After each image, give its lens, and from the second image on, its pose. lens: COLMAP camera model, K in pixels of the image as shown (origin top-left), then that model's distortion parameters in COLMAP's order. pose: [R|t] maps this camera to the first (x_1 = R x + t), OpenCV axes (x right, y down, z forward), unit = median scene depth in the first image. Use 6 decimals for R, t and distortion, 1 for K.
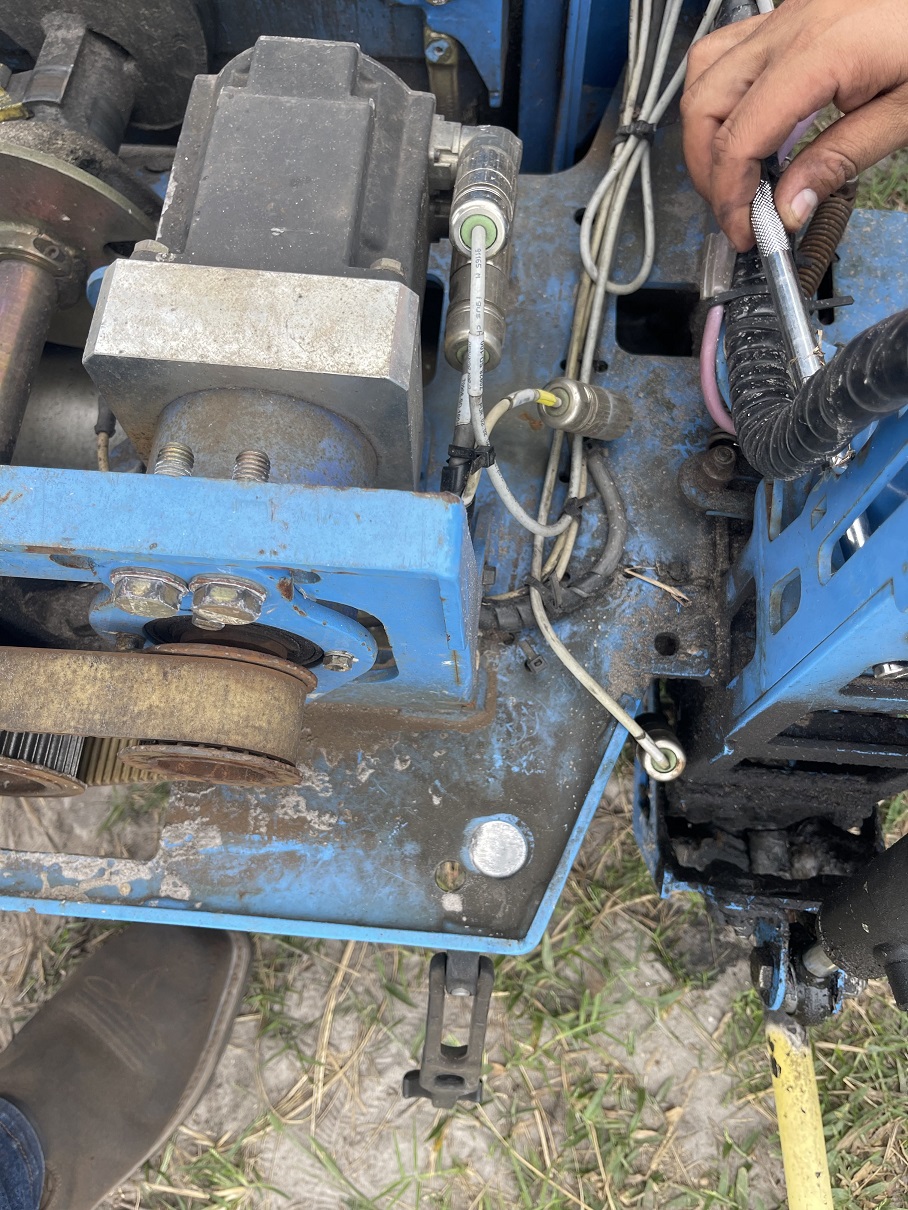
lens RADIAL K [[933.4, 0, 454.0], [0, 933.4, 605.0], [0, 0, 1]] dist [0.008014, -0.006347]
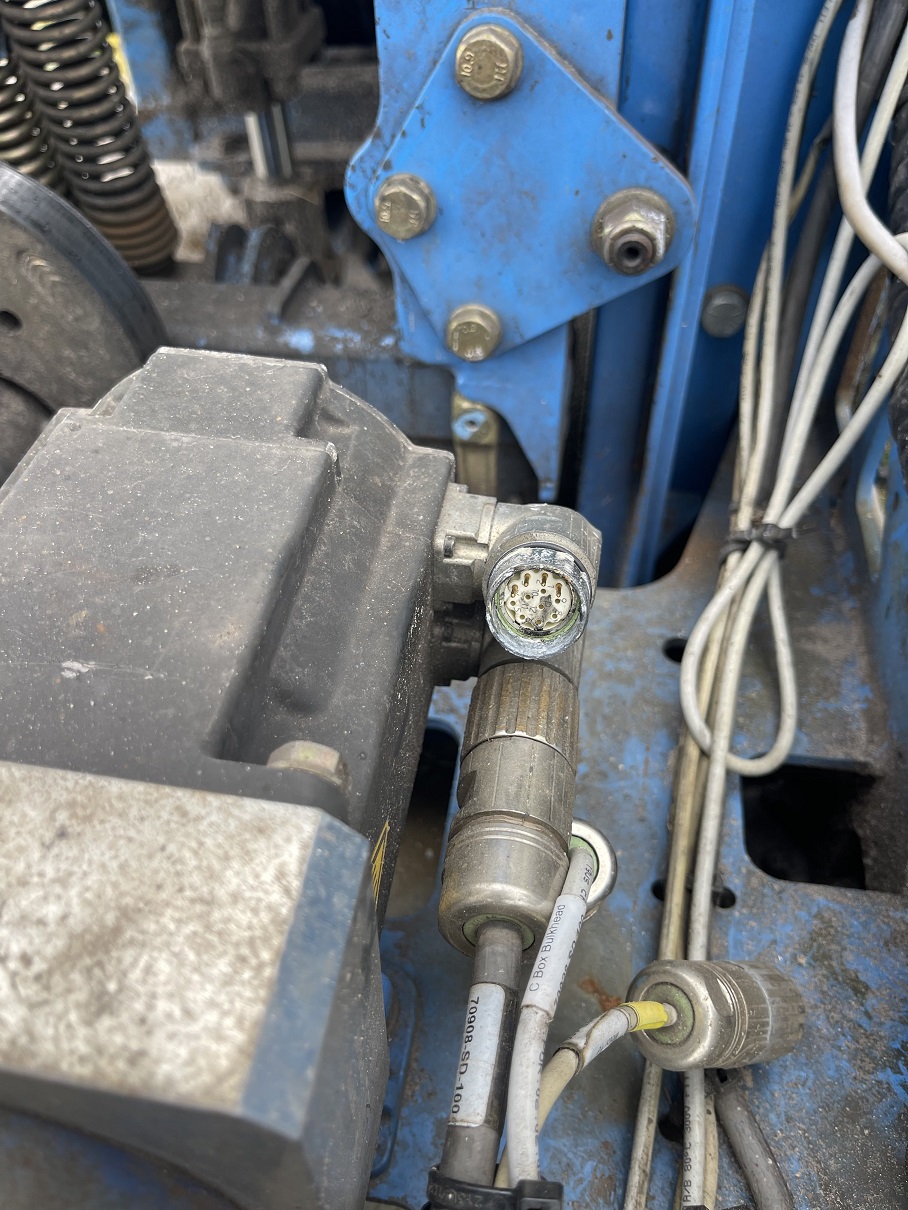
lens RADIAL K [[867.0, 0, 454.0], [0, 867.0, 605.0], [0, 0, 1]] dist [0.004174, 0.000010]
pose [[0.997579, 0.051928, -0.046263, 0.009630], [-0.066116, 0.914448, -0.399267, -0.241003], [0.021572, 0.401359, 0.915667, 0.536723]]
